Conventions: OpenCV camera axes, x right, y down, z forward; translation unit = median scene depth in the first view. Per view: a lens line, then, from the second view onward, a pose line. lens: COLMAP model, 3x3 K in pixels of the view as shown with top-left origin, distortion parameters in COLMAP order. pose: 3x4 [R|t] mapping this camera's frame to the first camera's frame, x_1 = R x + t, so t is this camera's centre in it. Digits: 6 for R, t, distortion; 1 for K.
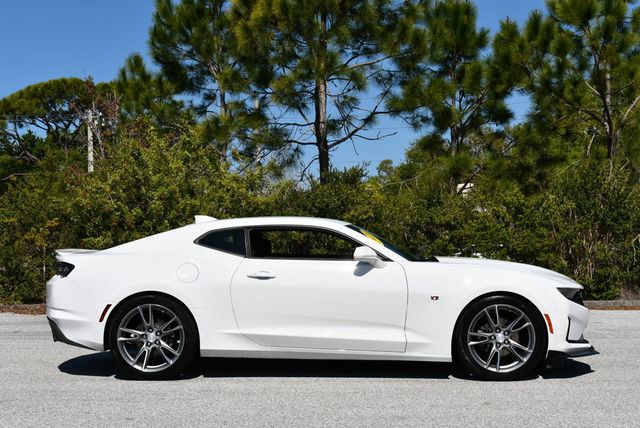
lens RADIAL K [[1117.1, 0, 320.0], [0, 1117.1, 214.0], [0, 0, 1]] dist [-0.014213, 0.000686]
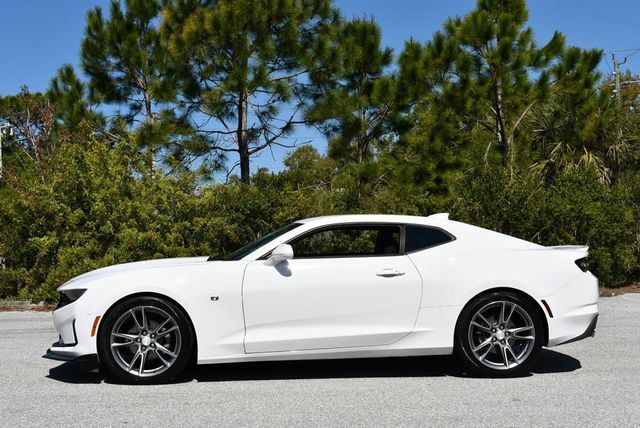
lens RADIAL K [[963.4, 0, 320.0], [0, 963.4, 214.0], [0, 0, 1]] dist [-0.022917, 0.036206]
pose [[0.991960, -0.001846, 0.126537, -0.052052], [0.001963, 0.999998, -0.000802, 0.000146], [-0.126535, 0.001044, 0.991962, 0.070468]]
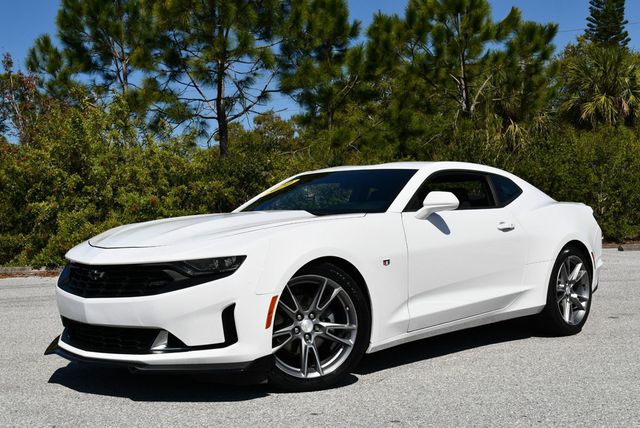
lens RADIAL K [[845.1, 0, 320.0], [0, 845.1, 214.0], [0, 0, 1]] dist [-0.035408, -0.069211]
pose [[0.972682, -0.019464, 0.231326, -0.121415], [0.011929, 0.999353, 0.033929, 0.007698], [-0.231837, -0.030243, 0.972284, 0.173141]]
